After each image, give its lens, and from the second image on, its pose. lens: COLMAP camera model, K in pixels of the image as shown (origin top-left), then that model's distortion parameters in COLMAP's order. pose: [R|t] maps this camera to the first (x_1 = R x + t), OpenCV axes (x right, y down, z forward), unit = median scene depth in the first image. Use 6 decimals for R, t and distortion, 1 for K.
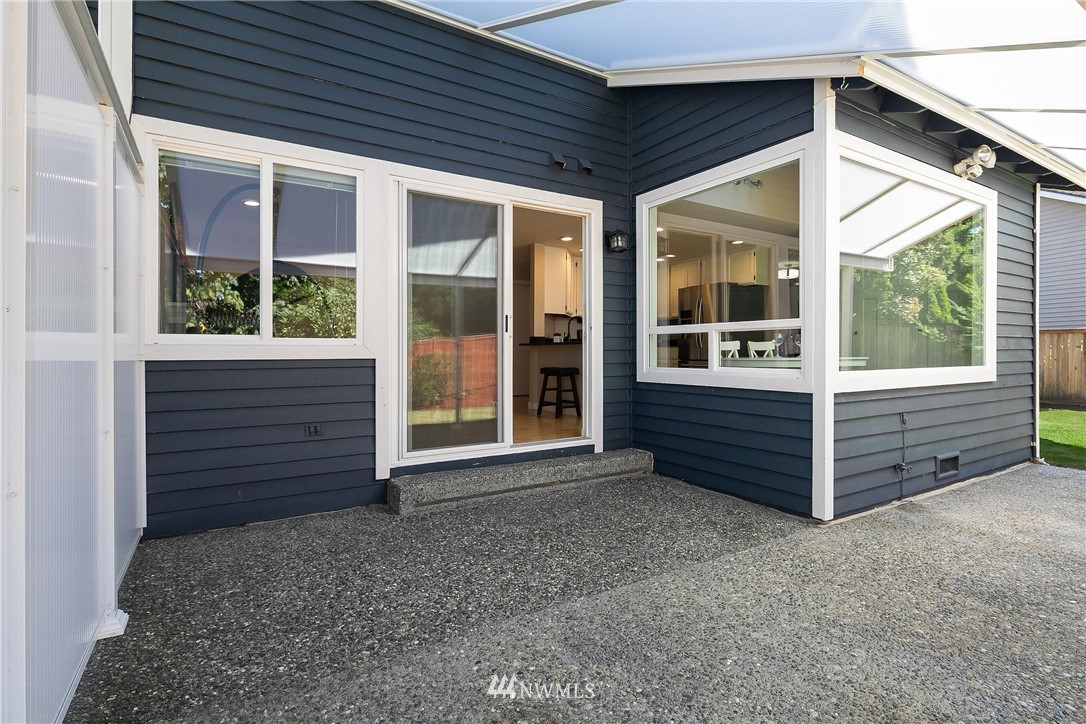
lens RADIAL K [[533.0, 0, 544.1], [0, 533.0, 350.9], [0, 0, 1]] dist [-0.001155, -0.000371]
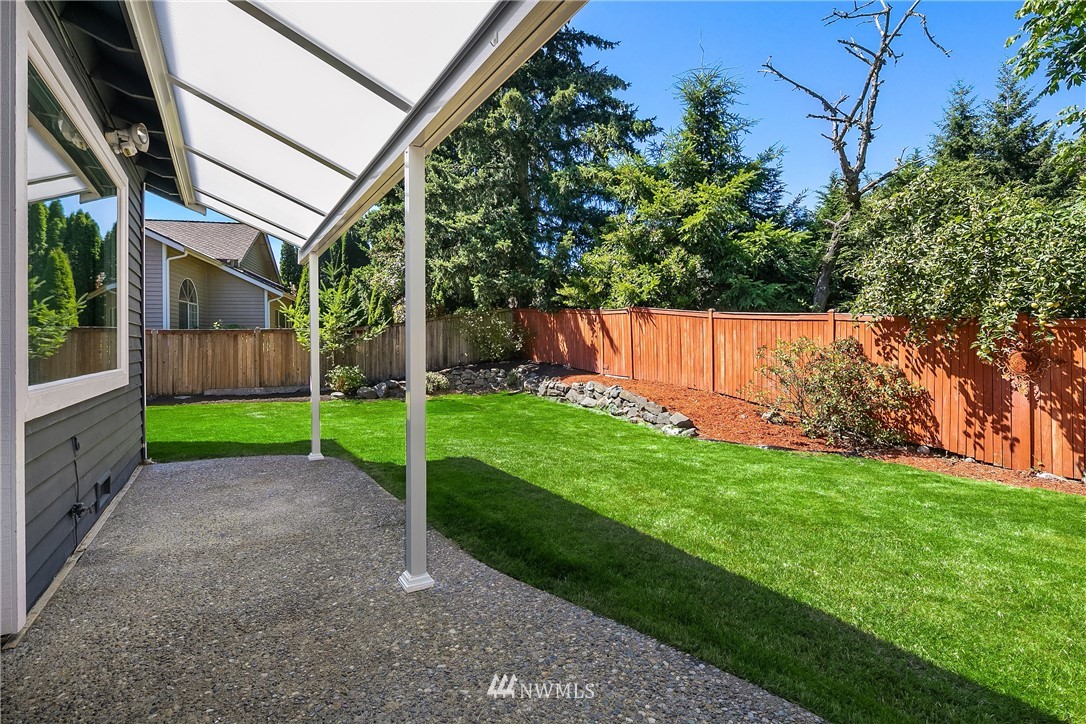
lens RADIAL K [[519.9, 0, 544.7], [0, 519.9, 349.3], [0, 0, 1]] dist [0.000068, -0.000351]
pose [[0.007689, -0.001733, 0.999969, -0.050995], [0.004508, 0.999988, 0.001698, -0.003548], [-0.999960, 0.004495, 0.007697, 0.323776]]
